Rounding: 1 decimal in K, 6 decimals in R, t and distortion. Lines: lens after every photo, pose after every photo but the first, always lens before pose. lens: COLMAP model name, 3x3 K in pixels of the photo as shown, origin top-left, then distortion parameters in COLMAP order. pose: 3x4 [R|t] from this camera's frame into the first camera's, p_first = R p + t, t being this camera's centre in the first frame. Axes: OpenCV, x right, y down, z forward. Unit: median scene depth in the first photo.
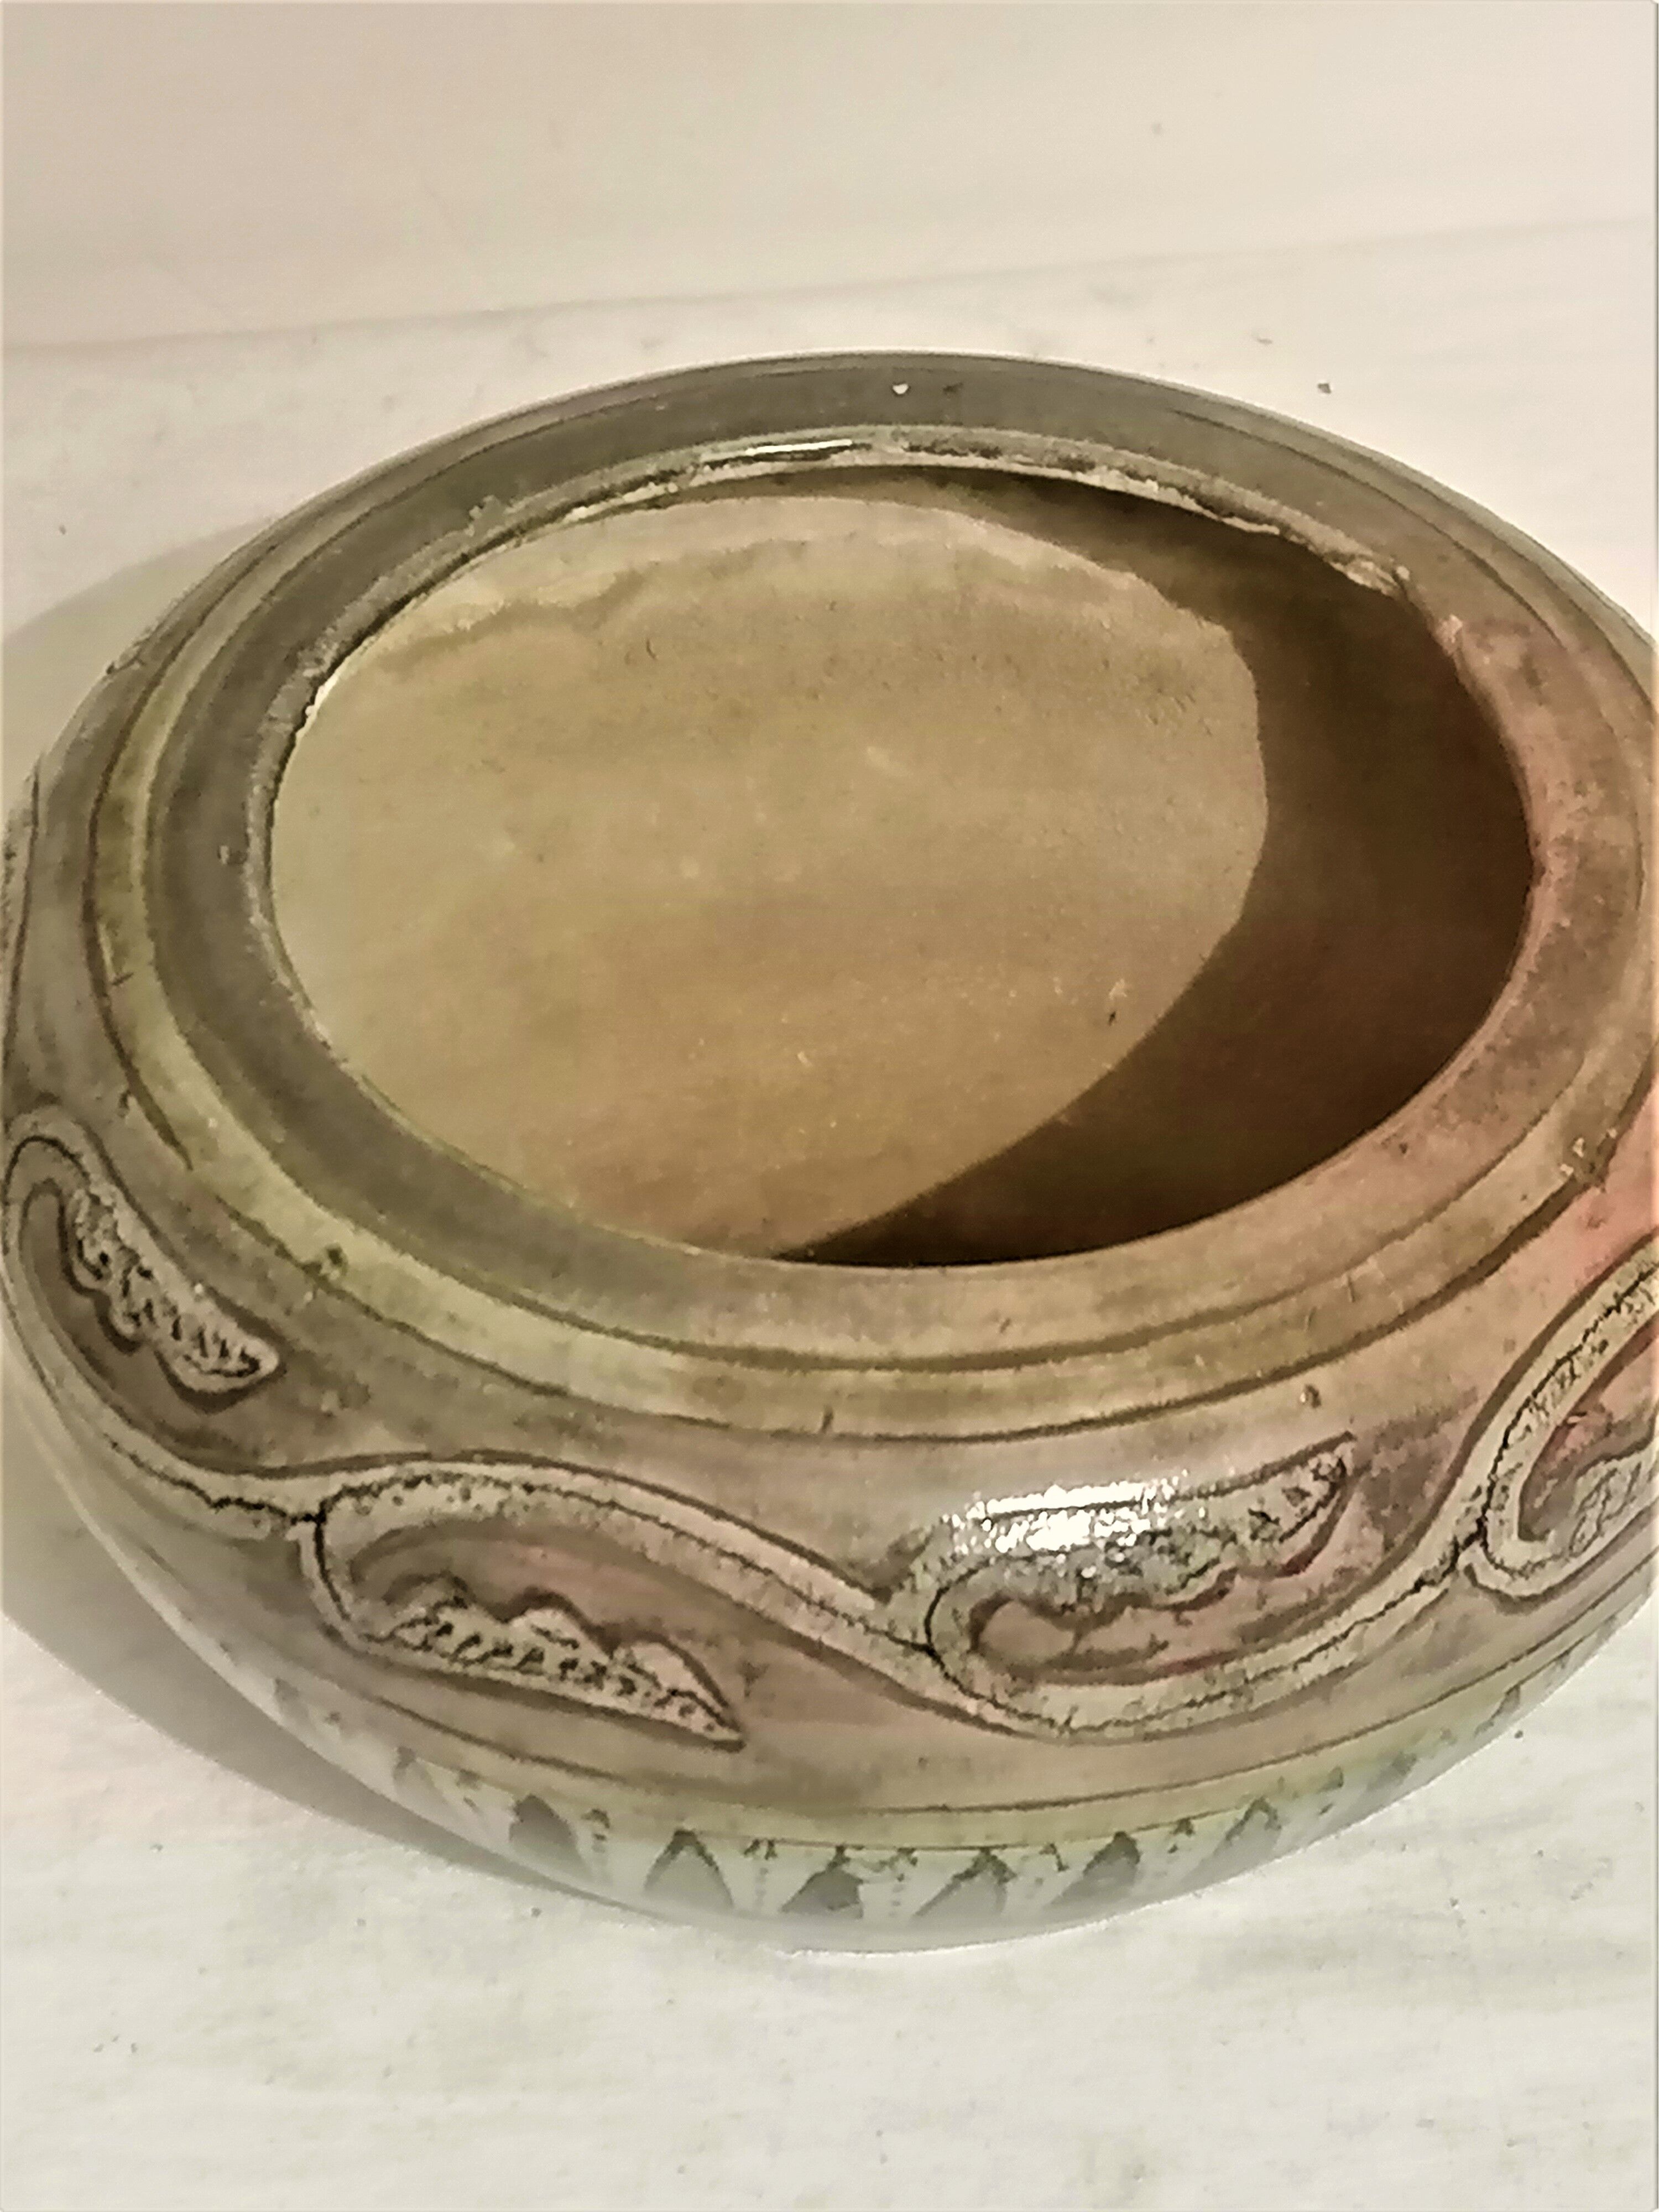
lens RADIAL K [[5834.1, 0, 831.5], [0, 5834.1, 1108.7], [0, 0, 1]] dist [0.403290, 0.000000]
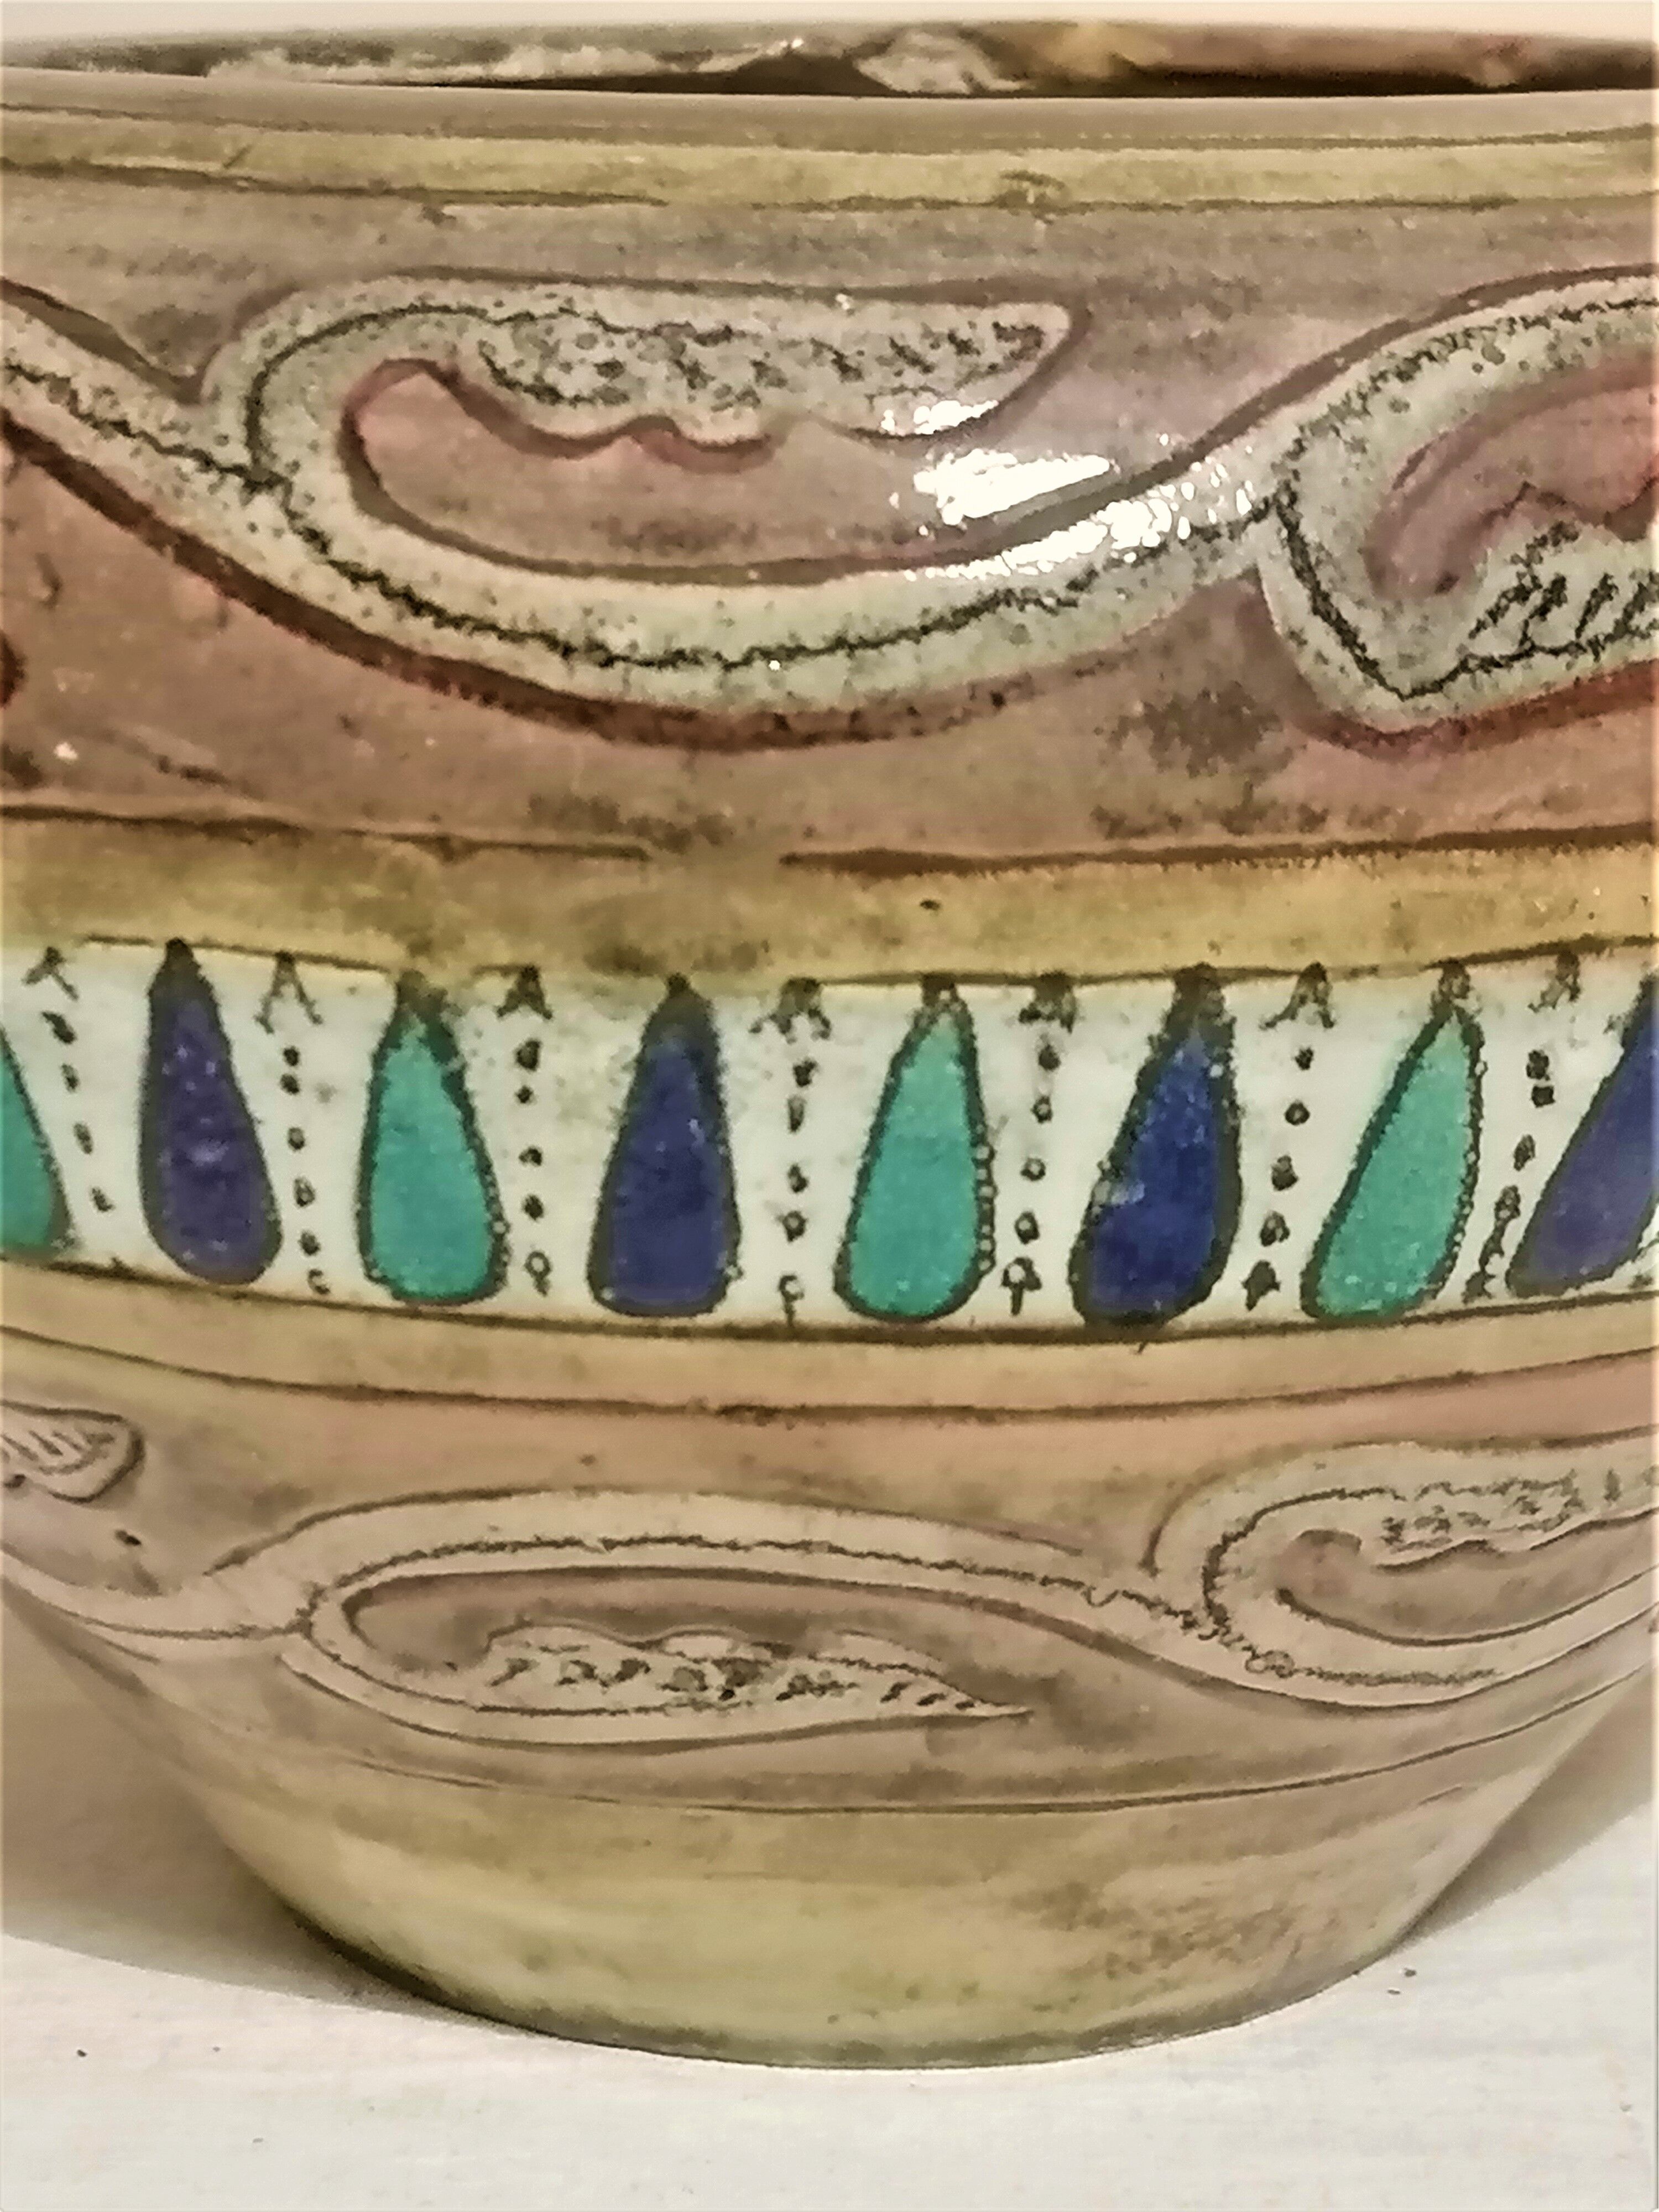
lens RADIAL K [[5203.8, 0, 813.7], [0, 5203.8, 1170.9], [0, 0, 1]] dist [0.139289, 0.000000]
pose [[0.662816, -0.161042, 0.731260, -0.500220], [0.516944, 0.804934, -0.291292, 0.247599], [-0.541705, 0.571093, 0.616773, 0.763712]]
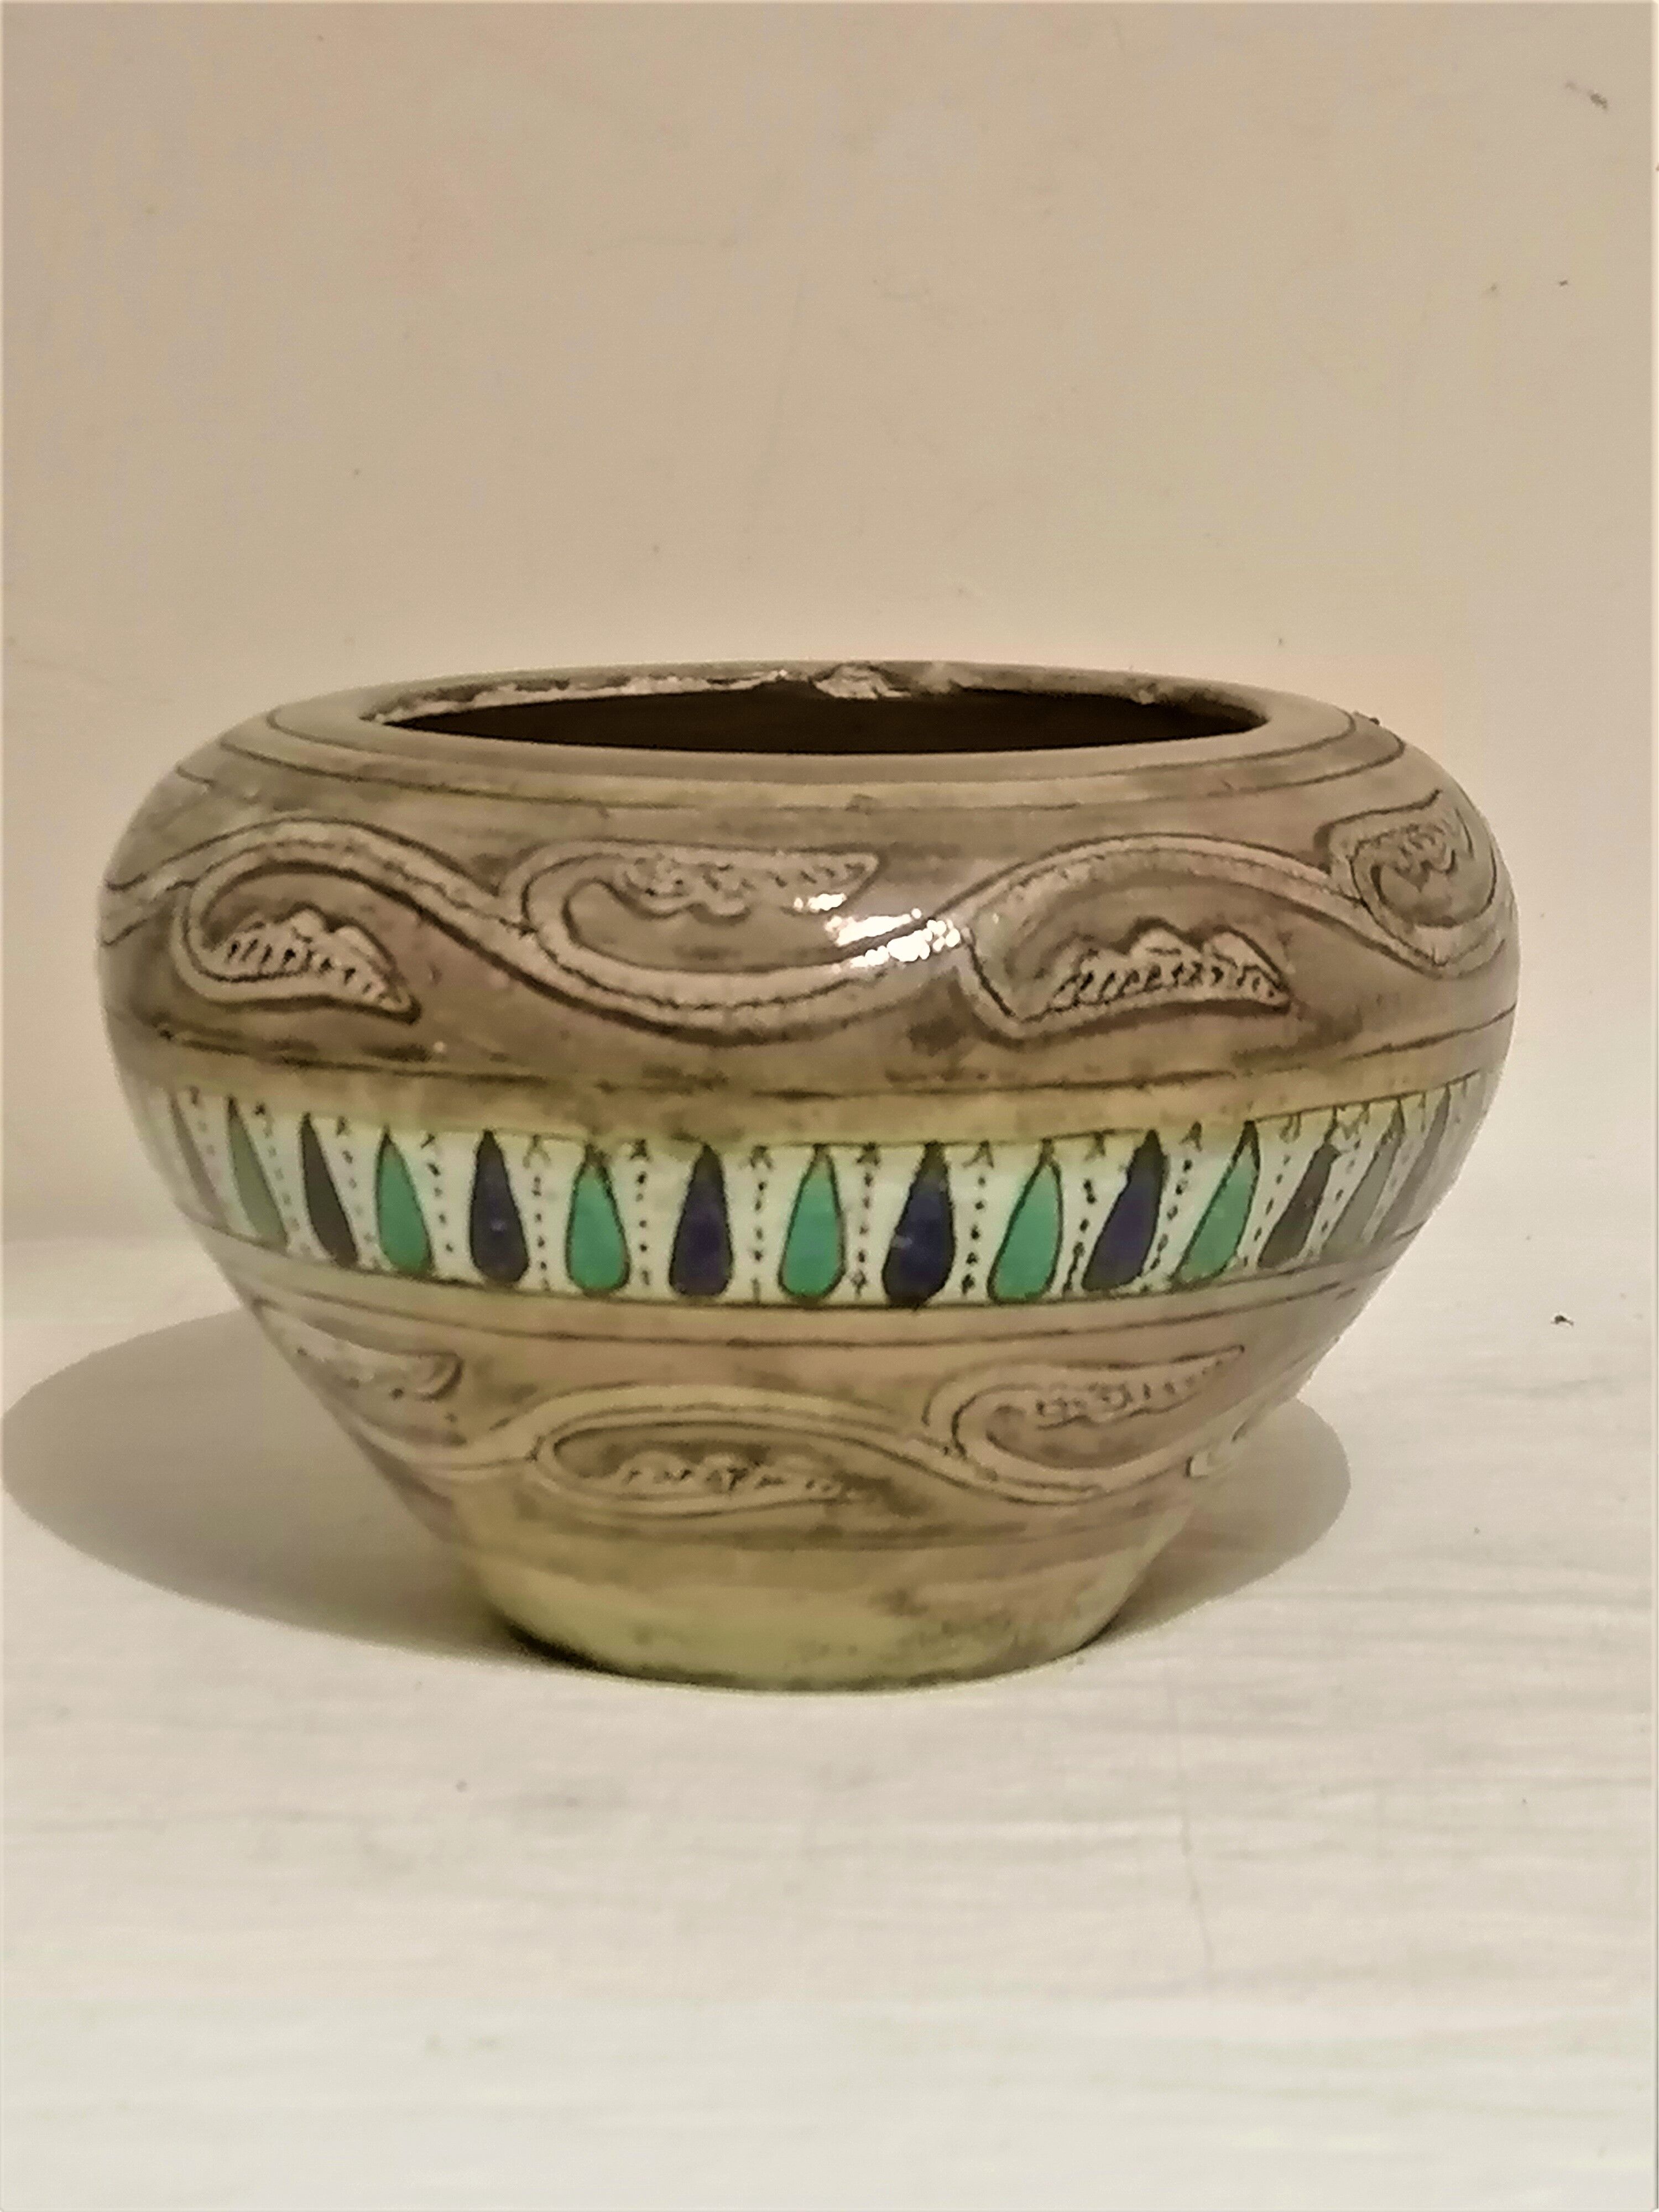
lens RADIAL K [[5203.8, 0, 829.3], [0, 5203.8, 1107.1], [0, 0, 1]] dist [0.139289, 0.000000]
pose [[0.673597, -0.108949, 0.731025, -0.971081], [0.510912, 0.783347, -0.354029, 0.499772], [-0.534075, 0.611962, 0.583324, 0.370496]]
